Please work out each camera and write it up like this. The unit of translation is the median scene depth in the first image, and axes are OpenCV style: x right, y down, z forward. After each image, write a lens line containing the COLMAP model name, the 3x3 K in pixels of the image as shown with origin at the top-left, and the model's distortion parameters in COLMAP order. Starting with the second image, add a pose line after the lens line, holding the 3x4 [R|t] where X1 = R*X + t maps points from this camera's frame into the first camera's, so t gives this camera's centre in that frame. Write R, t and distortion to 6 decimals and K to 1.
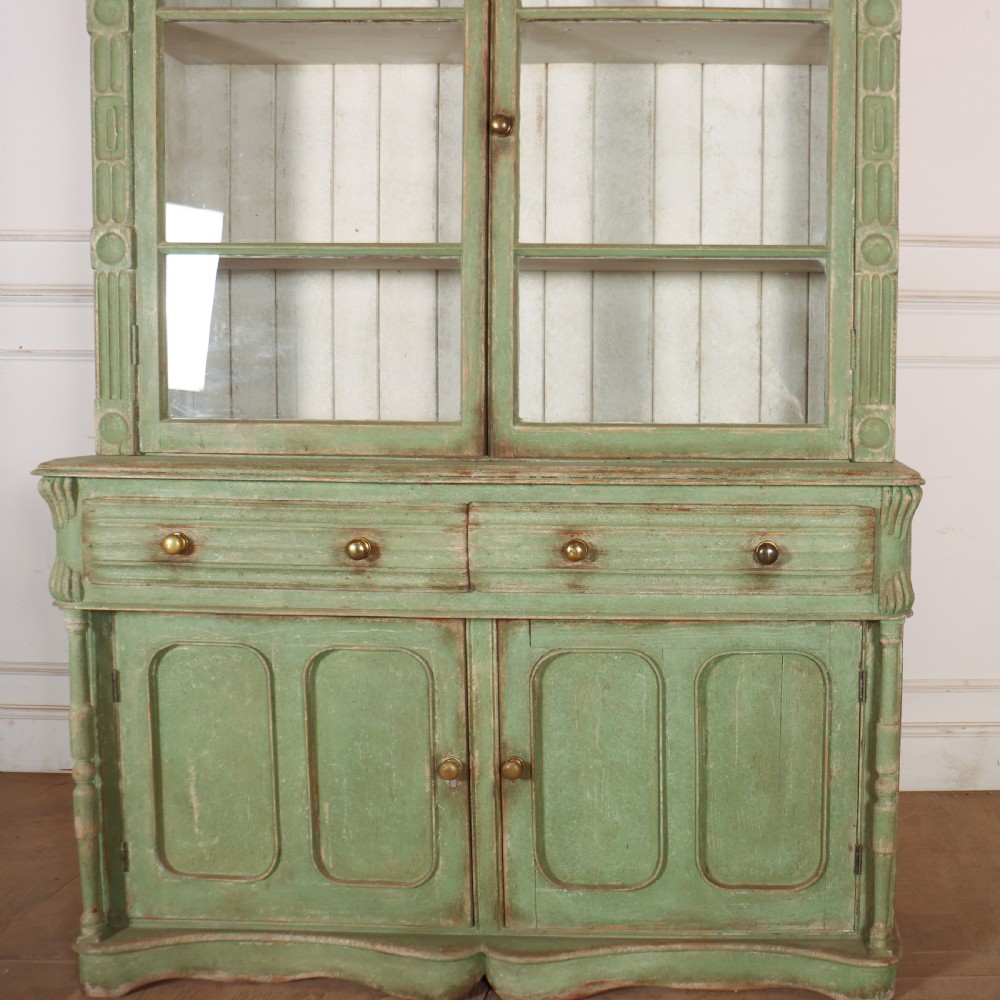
lens RADIAL K [[1224.6, 0, 746.8], [0, 1224.6, 481.3], [0, 0, 1]] dist [-0.184742, 0.172644]
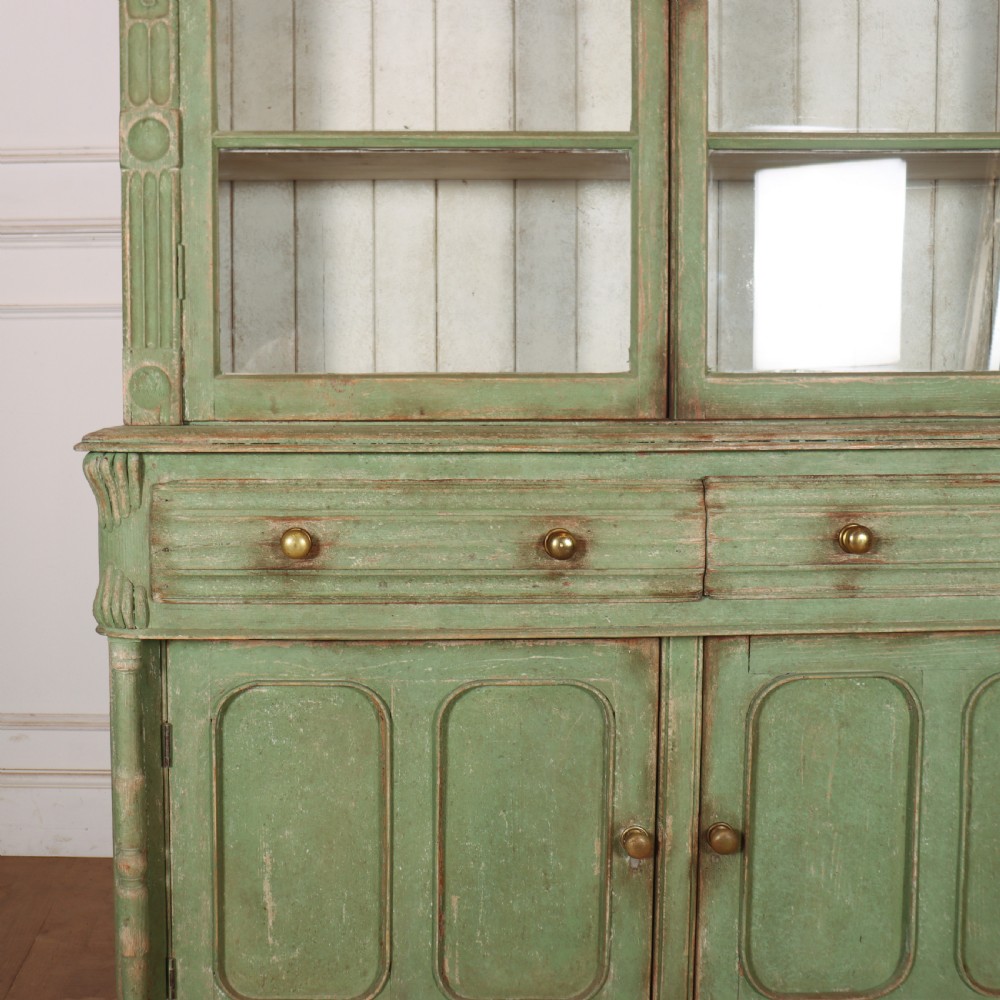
lens RADIAL K [[1392.2, 0, 323.4], [0, 1392.2, 479.5], [0, 0, 1]] dist [-0.145550, 0.178874]
pose [[0.999359, -0.018538, -0.030616, -0.409748], [0.018332, 0.999807, -0.007002, 0.019227], [0.030740, 0.006436, 0.999507, 0.152983]]
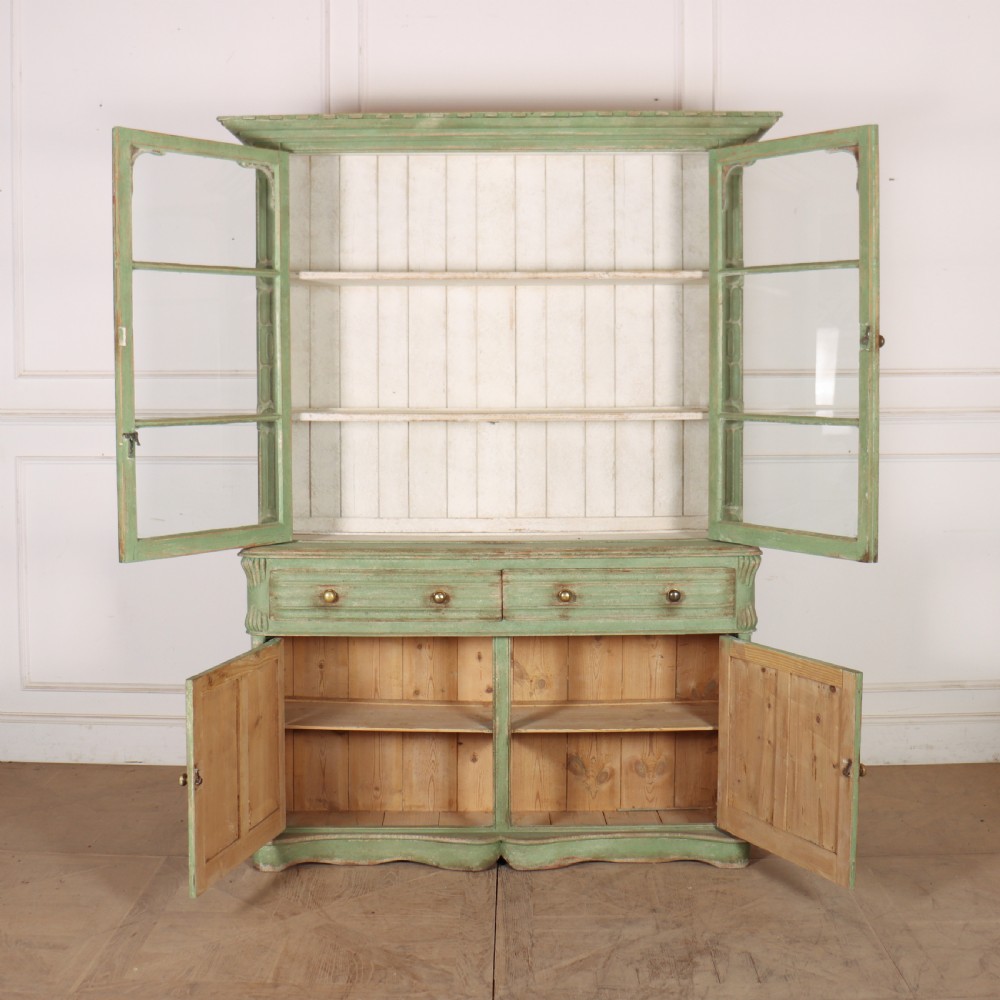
lens RADIAL K [[1500.5, 0, 474.7], [0, 1500.5, 441.2], [0, 0, 1]] dist [-0.164867, 0.039567]
pose [[0.999657, -0.015255, -0.021306, -0.207712], [0.014290, 0.998897, -0.044737, -0.066406], [0.021965, 0.044417, 0.998772, -1.089382]]
